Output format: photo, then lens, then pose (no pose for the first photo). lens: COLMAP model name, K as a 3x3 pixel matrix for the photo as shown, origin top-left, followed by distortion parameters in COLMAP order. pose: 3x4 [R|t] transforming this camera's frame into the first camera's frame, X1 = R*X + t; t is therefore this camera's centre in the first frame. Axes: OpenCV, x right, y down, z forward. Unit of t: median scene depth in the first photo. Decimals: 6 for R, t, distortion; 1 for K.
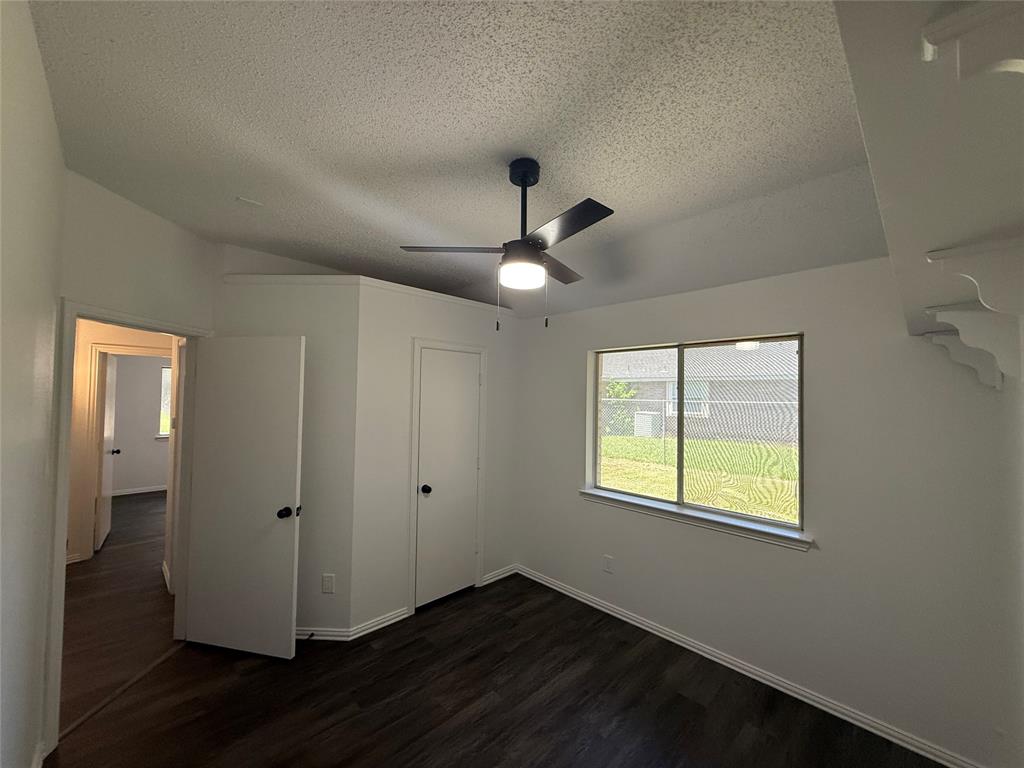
lens RADIAL K [[405.4, 0, 509.3], [0, 405.4, 383.9], [0, 0, 1]] dist [-0.000520, -0.000052]
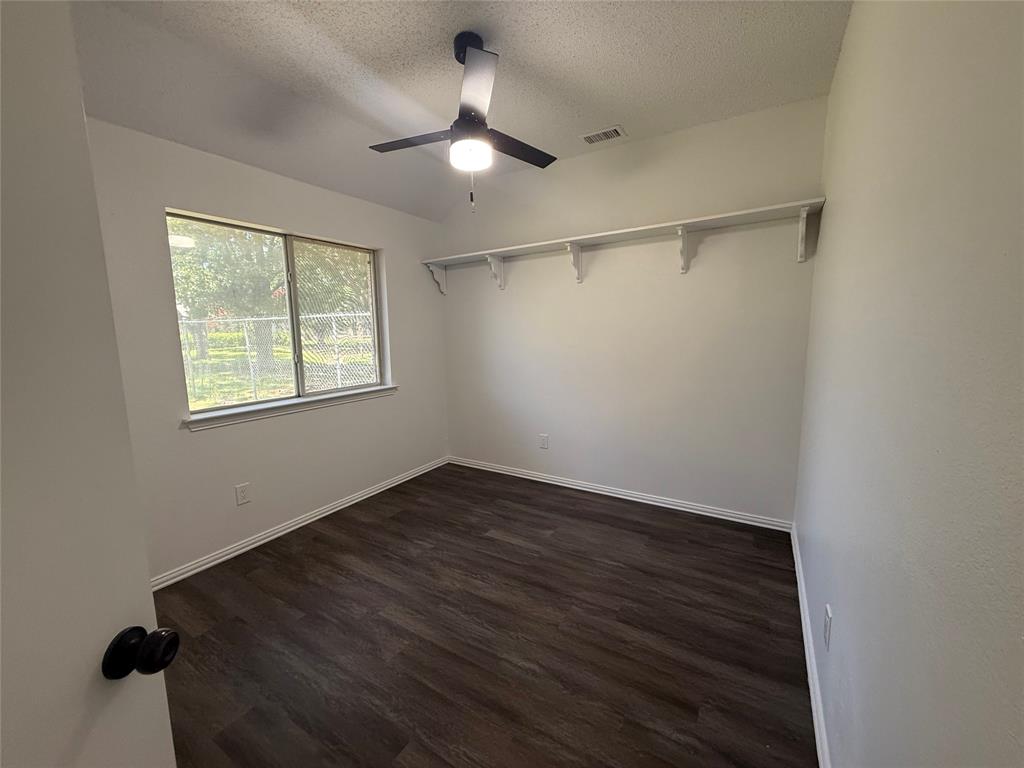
lens RADIAL K [[405.4, 0, 510.9], [0, 405.4, 386.3], [0, 0, 1]] dist [-0.000520, -0.000052]
pose [[-0.243075, -0.151409, 0.958118, -0.826202], [-0.013225, 0.988168, 0.152803, 0.125458], [-0.969917, 0.024471, -0.242202, 0.868989]]
